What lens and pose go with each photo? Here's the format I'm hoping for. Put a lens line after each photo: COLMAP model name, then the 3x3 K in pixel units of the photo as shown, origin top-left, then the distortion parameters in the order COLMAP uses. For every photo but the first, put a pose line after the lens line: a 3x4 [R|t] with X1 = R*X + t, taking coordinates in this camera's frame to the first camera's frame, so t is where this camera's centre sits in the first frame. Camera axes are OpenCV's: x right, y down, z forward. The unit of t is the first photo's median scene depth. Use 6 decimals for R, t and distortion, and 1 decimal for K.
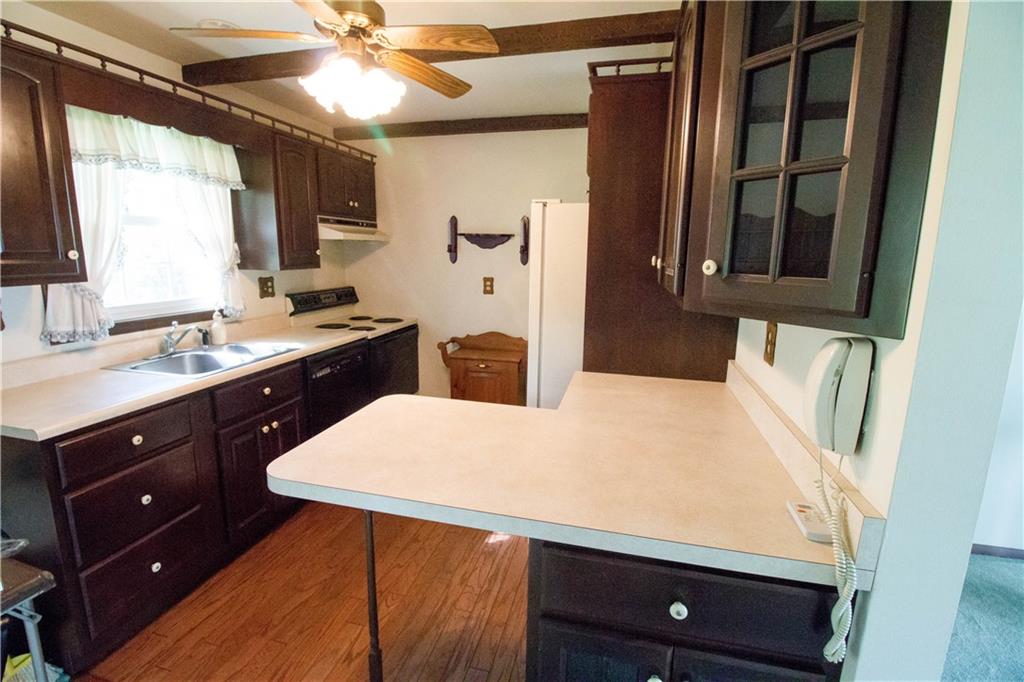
lens RADIAL K [[476.0, 0, 512.0], [0, 476.0, 341.0], [0, 0, 1]] dist [0.011793, -0.022964]
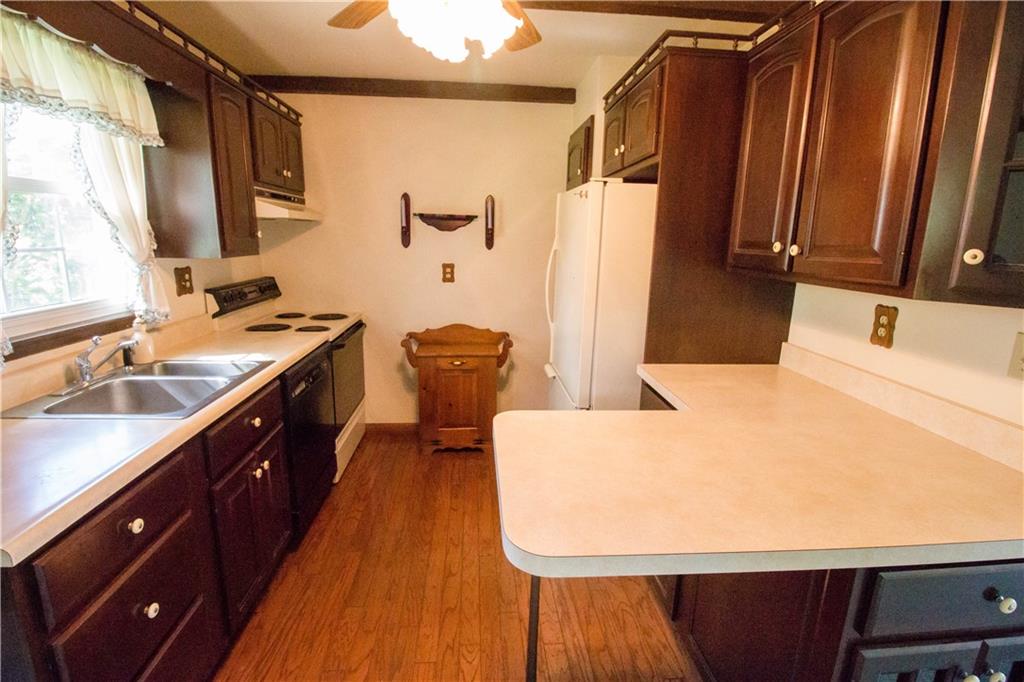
lens RADIAL K [[476.0, 0, 512.0], [0, 476.0, 341.0], [0, 0, 1]] dist [0.011793, -0.022964]
pose [[0.946852, -0.062492, 0.315541, -0.266269], [0.051292, 0.997728, 0.043683, -0.024702], [-0.317554, -0.025177, 0.947906, 0.125764]]
